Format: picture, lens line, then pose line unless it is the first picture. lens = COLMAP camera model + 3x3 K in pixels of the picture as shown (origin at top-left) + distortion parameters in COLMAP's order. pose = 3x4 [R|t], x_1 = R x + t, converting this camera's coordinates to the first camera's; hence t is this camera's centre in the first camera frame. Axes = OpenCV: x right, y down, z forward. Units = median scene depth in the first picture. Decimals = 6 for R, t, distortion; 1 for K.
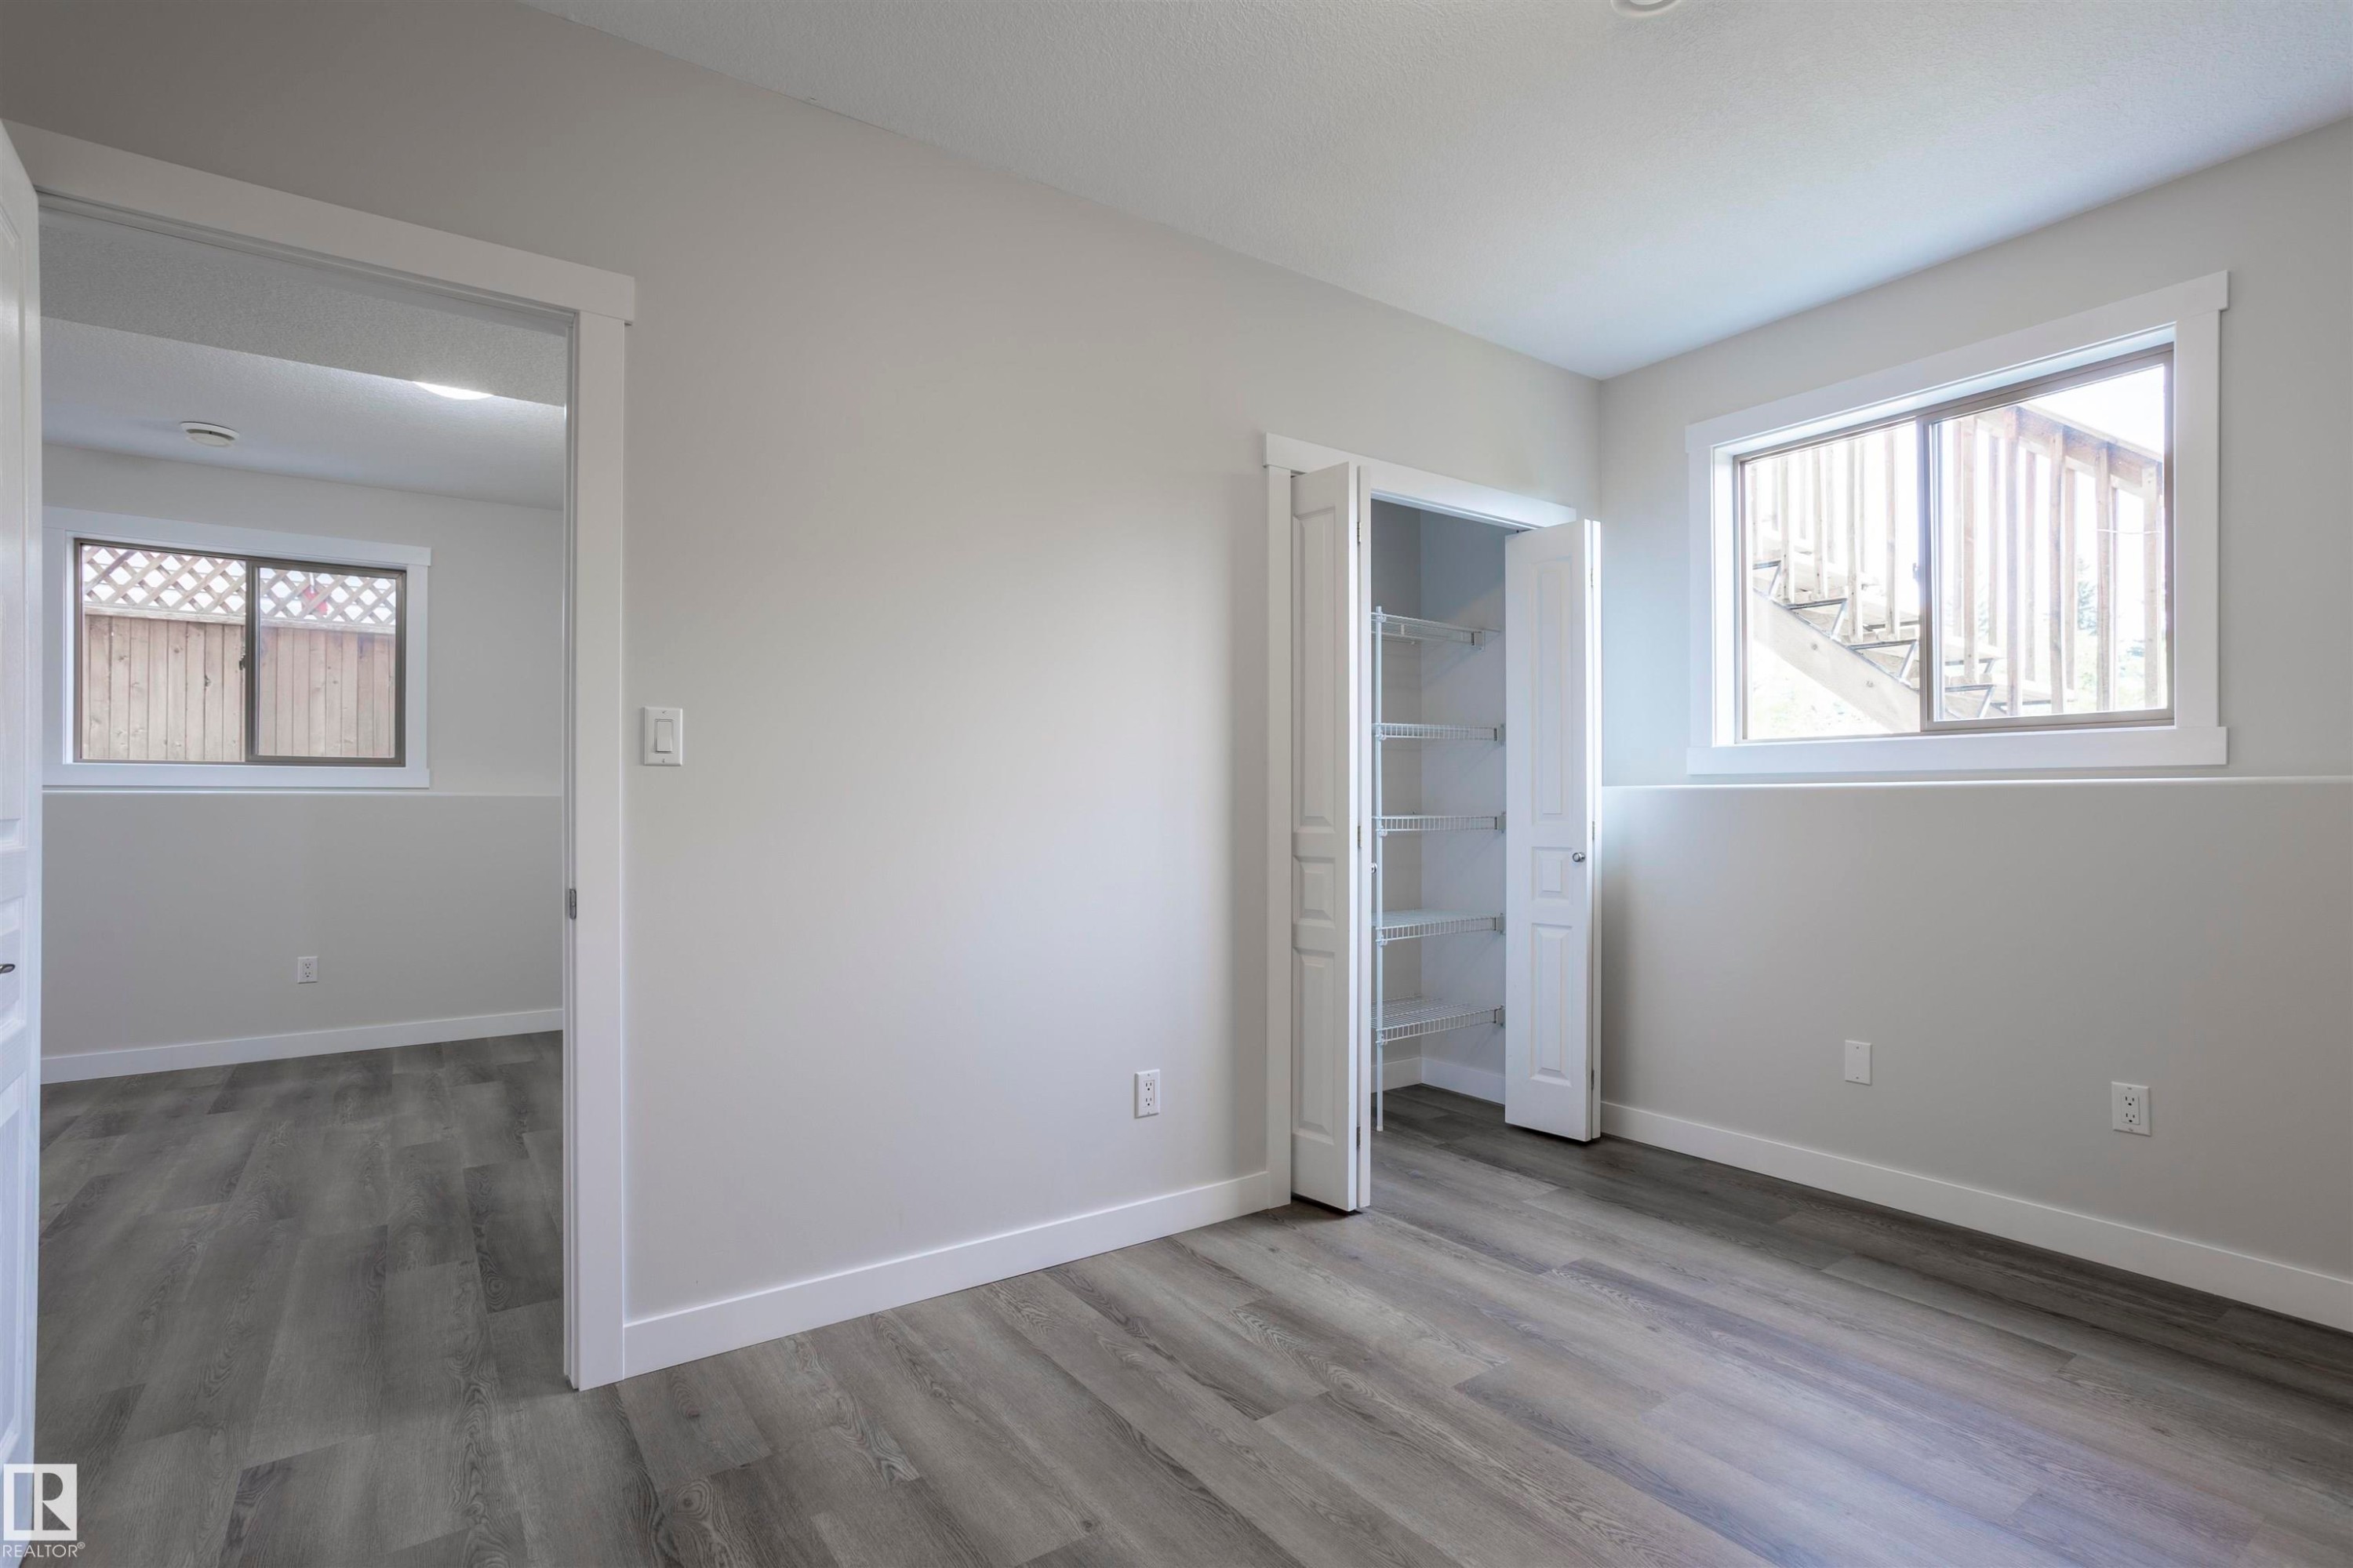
lens RADIAL K [[1134.3, 0, 1188.1], [0, 1134.3, 790.3], [0, 0, 1]] dist [-0.056501, 0.035395]
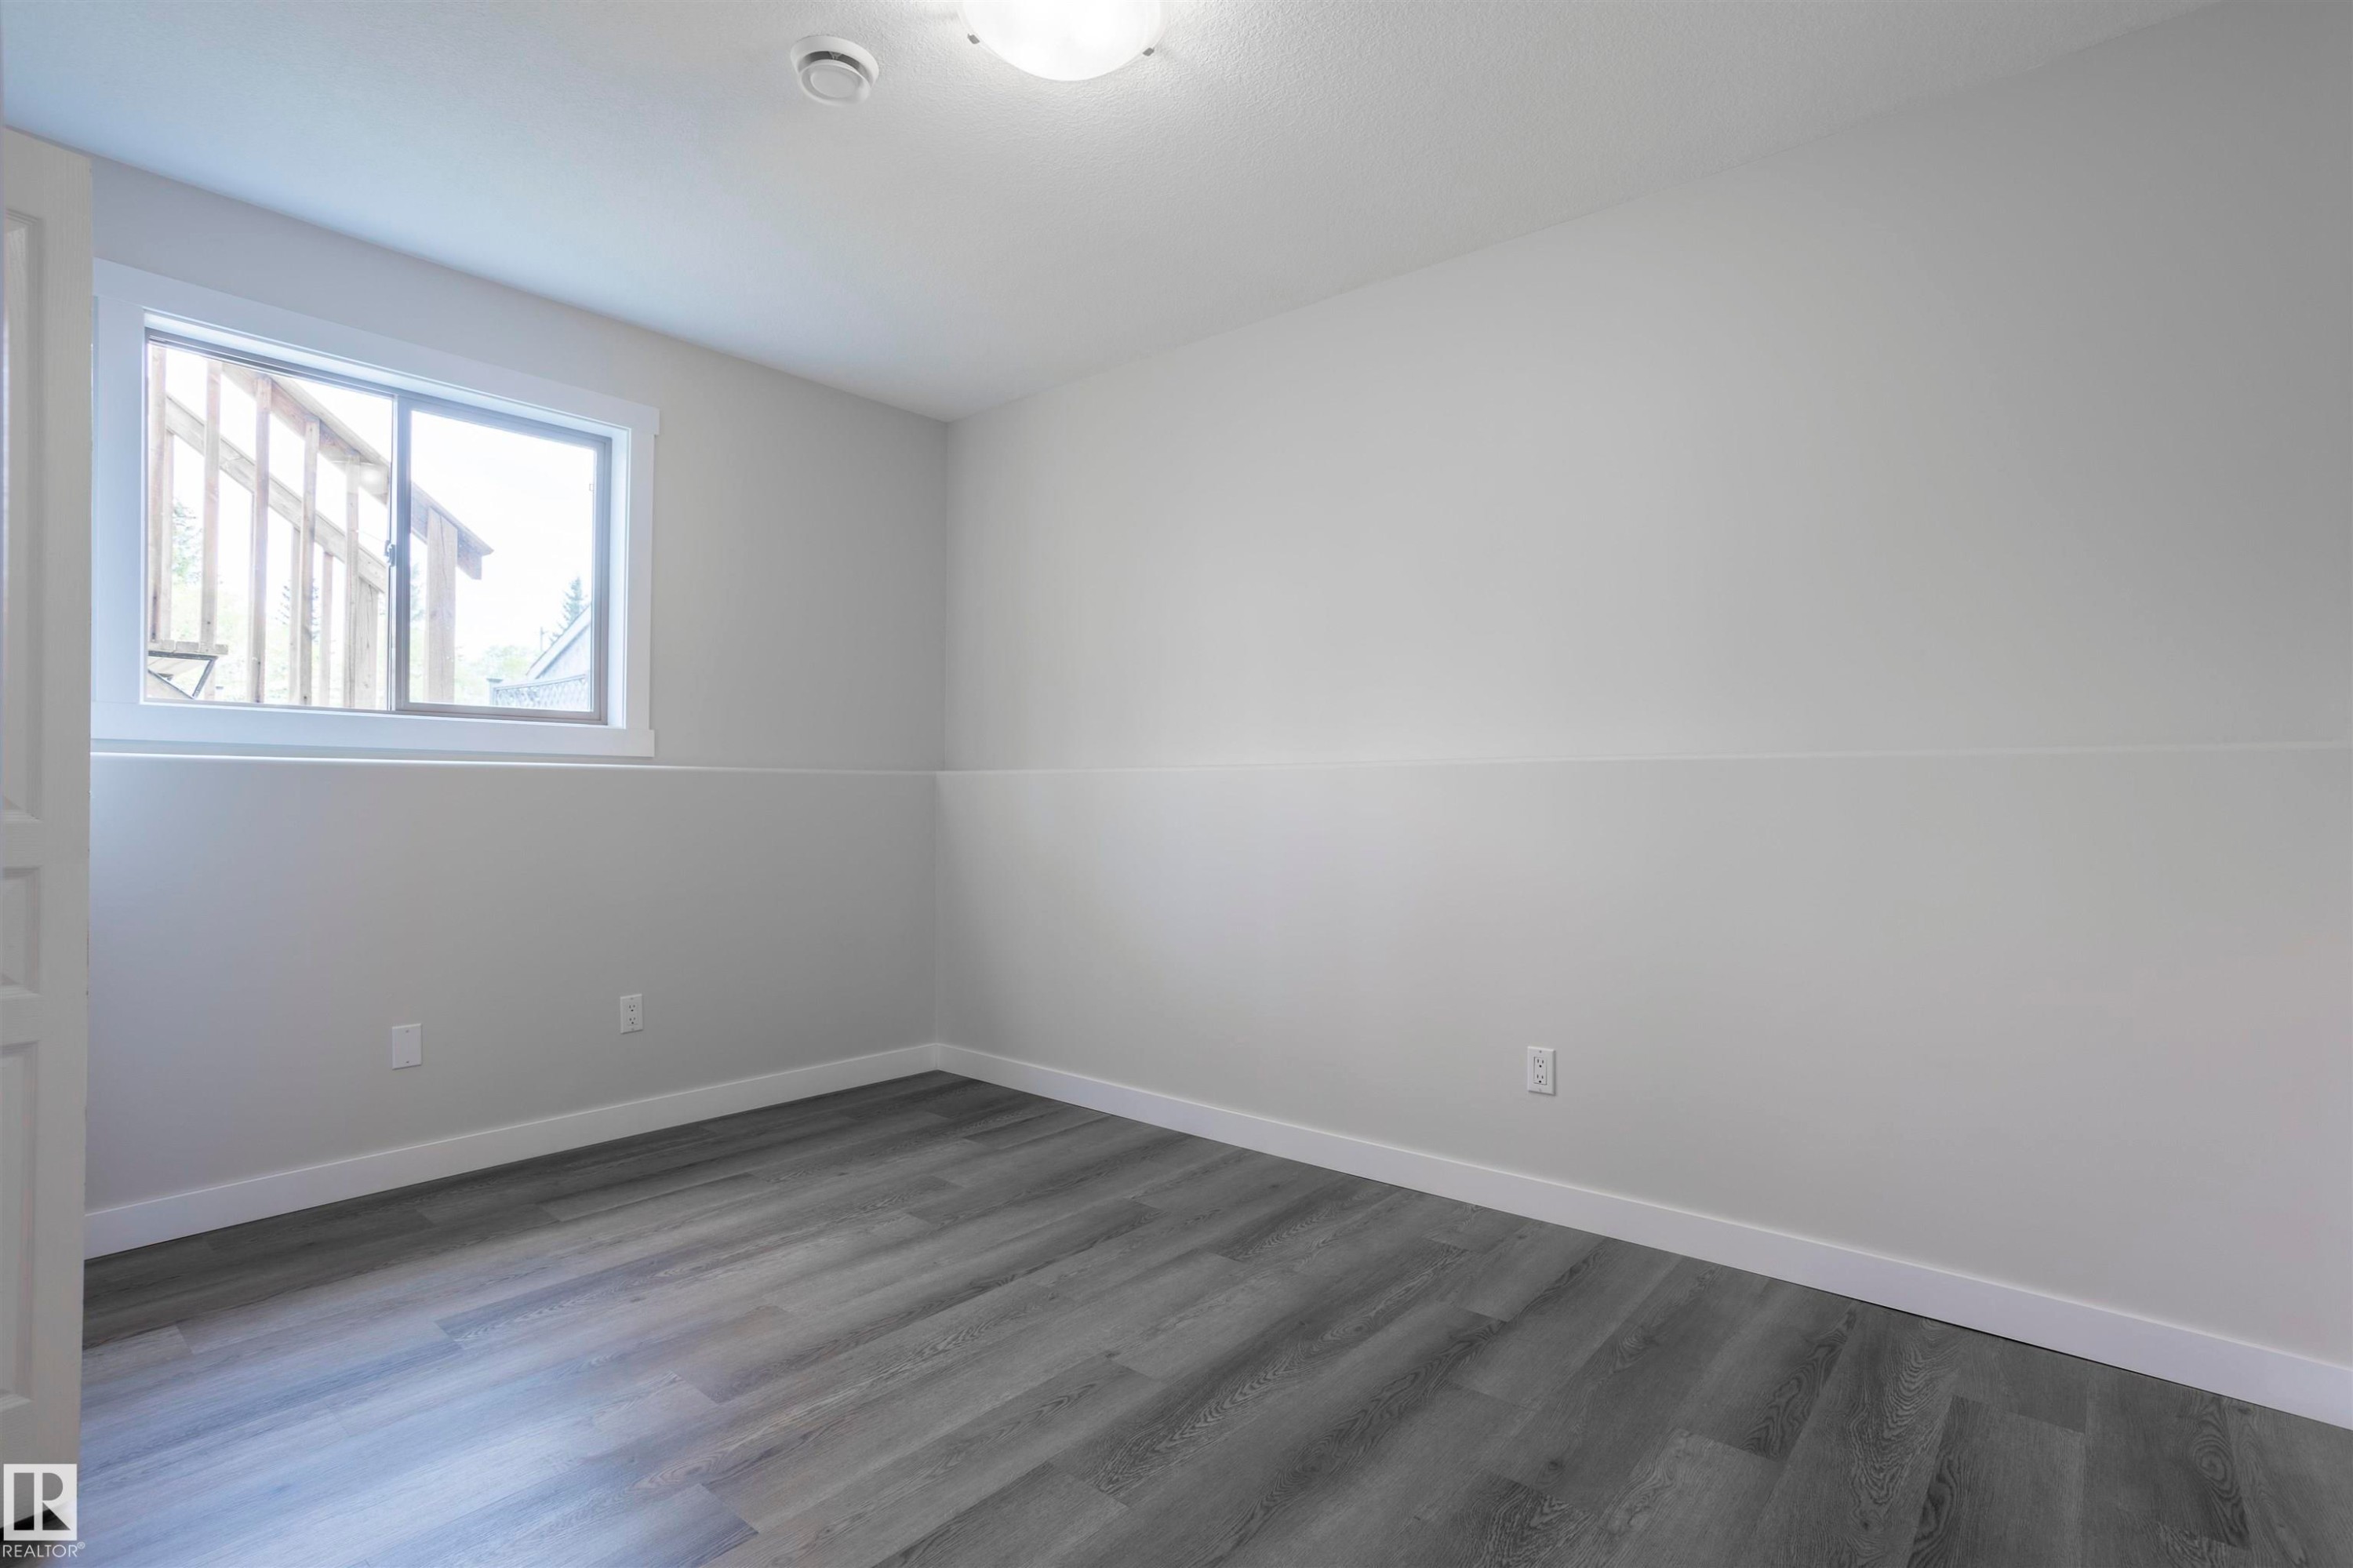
lens RADIAL K [[1134.3, 0, 1188.1], [0, 1134.3, 790.3], [0, 0, 1]] dist [-0.056501, 0.035395]
pose [[-0.251615, 0.002975, 0.967823, -0.644145], [-0.013722, 0.999884, -0.006641, 0.020861], [-0.967730, -0.014951, -0.251545, 0.731605]]
